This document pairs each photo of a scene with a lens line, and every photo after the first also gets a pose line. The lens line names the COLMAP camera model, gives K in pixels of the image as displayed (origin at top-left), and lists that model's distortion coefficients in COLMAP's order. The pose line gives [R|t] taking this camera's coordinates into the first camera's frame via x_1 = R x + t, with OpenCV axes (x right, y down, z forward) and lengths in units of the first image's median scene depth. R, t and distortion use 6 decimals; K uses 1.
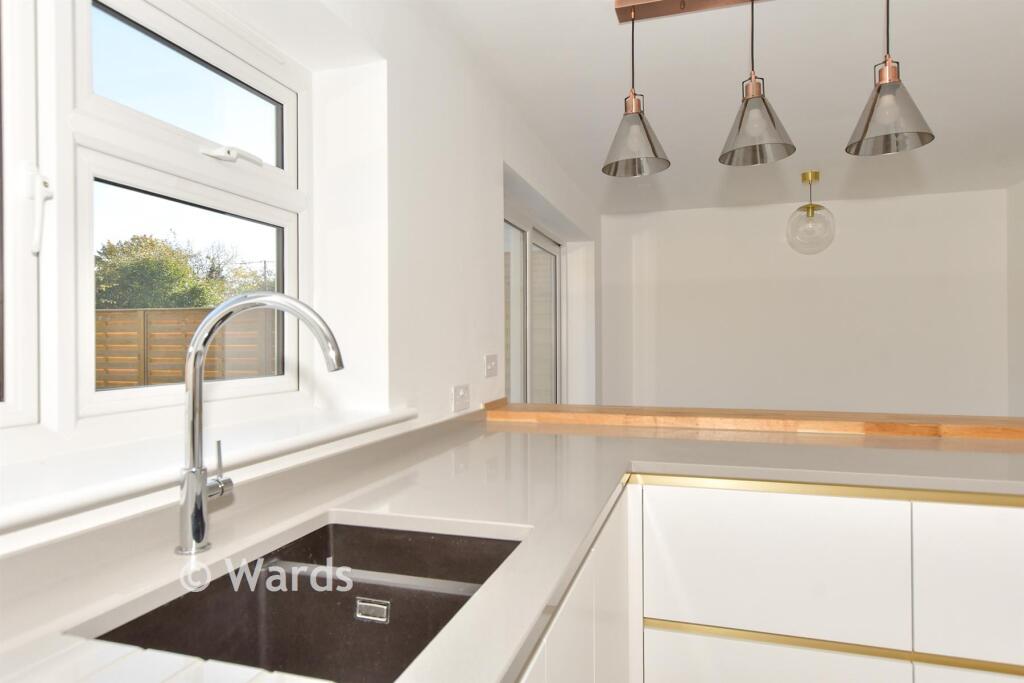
lens RADIAL K [[618.3, 0, 513.2], [0, 618.3, 340.7], [0, 0, 1]] dist [0.000902, 0.000569]
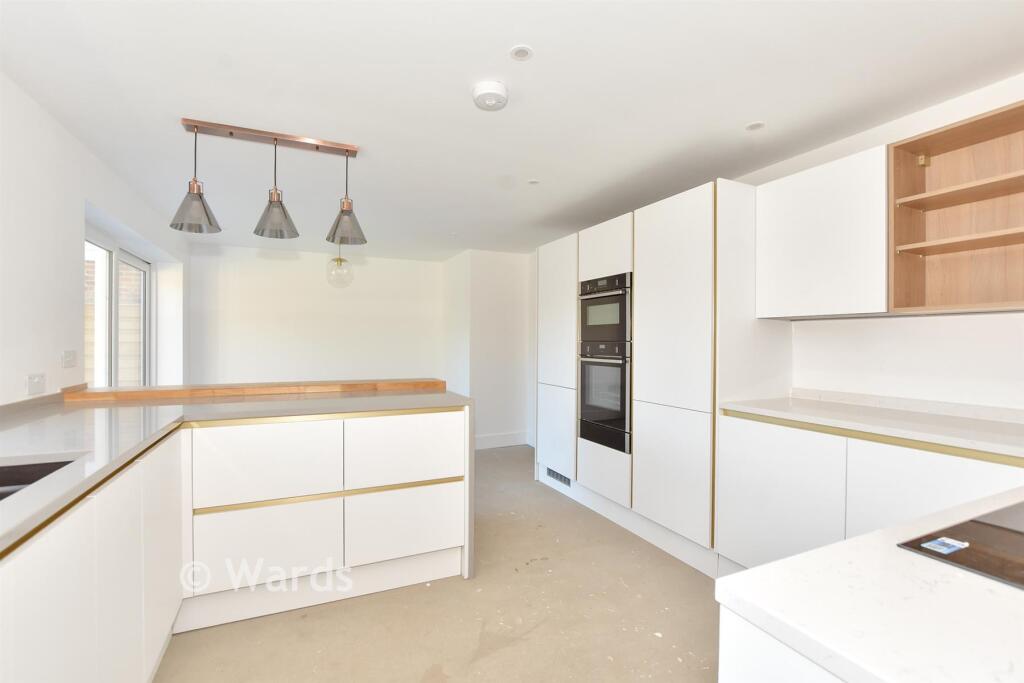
lens RADIAL K [[451.1, 0, 505.0], [0, 451.1, 339.8], [0, 0, 1]] dist [-0.016271, -0.000508]
pose [[0.746469, 0.008311, 0.665369, 0.031245], [-0.005635, 0.999965, -0.006169, 0.002601], [-0.665397, 0.000856, 0.746489, -0.345268]]
